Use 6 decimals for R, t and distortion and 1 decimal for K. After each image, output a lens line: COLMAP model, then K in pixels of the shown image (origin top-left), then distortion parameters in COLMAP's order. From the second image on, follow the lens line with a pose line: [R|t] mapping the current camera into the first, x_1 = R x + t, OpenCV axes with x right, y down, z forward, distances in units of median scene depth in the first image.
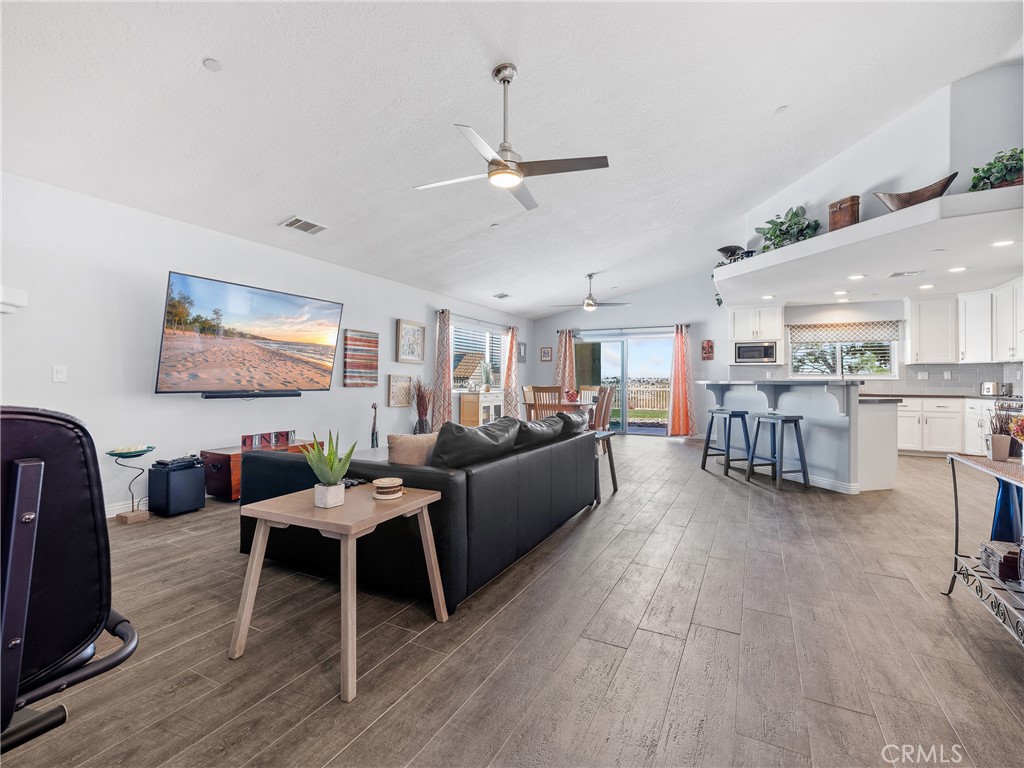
lens RADIAL K [[480.4, 0, 512.6], [0, 480.4, 375.5], [0, 0, 1]] dist [0.000347, 0.001296]
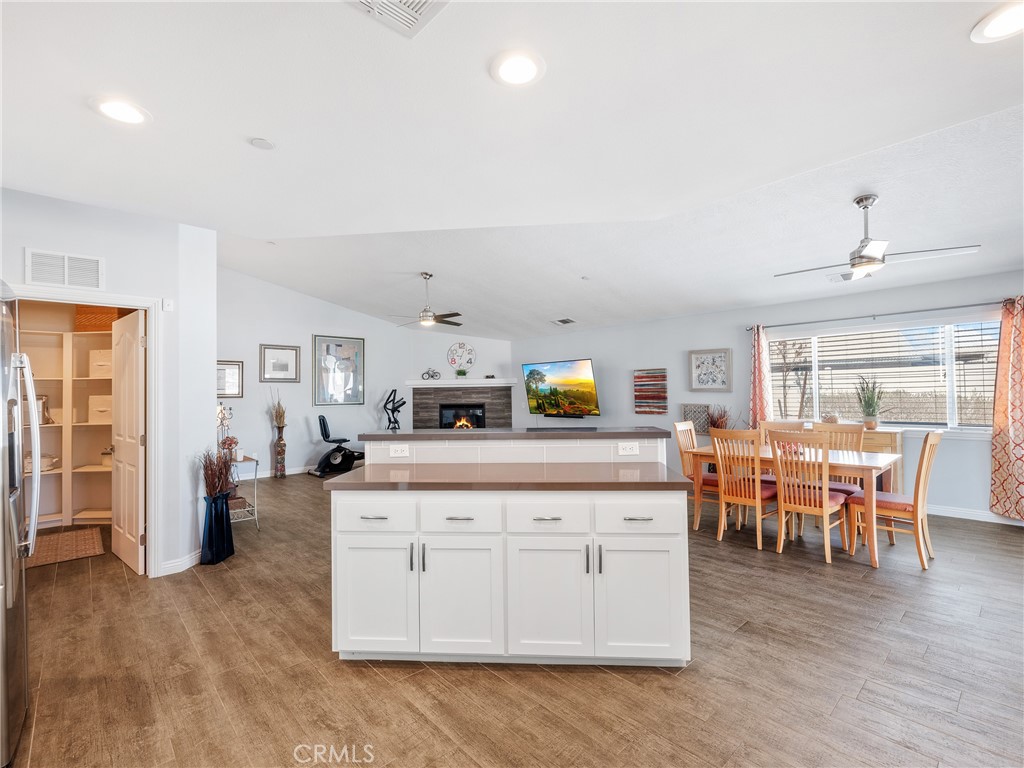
lens RADIAL K [[480.4, 0, 508.4], [0, 480.4, 385.1], [0, 0, 1]] dist [0.000347, 0.001296]
pose [[-0.353544, -0.019040, -0.935224, 0.991589], [0.025040, 0.999242, -0.029810, -0.023822], [0.935083, -0.033957, -0.352800, 1.107385]]
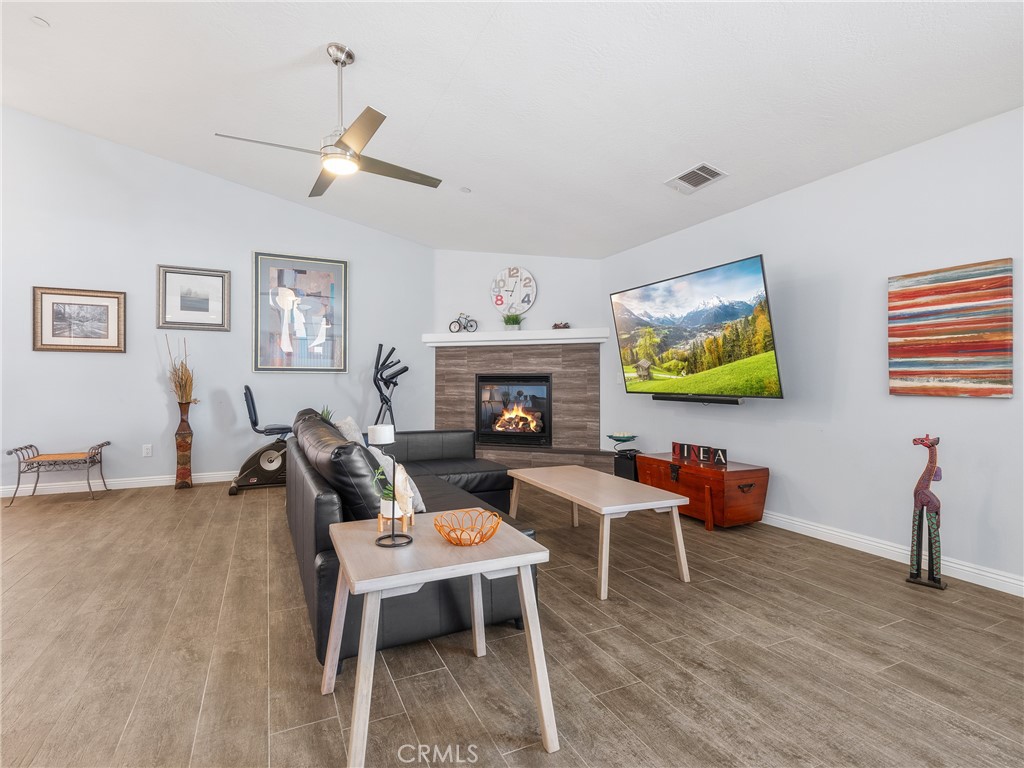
lens RADIAL K [[513.0, 0, 509.2], [0, 513.0, 384.9], [0, 0, 1]] dist [0.007255, 0.002435]
pose [[-0.610065, -0.002030, -0.792349, 0.300712], [0.004281, 0.999974, -0.005857, 0.014243], [0.792340, -0.006965, -0.610040, 0.982080]]
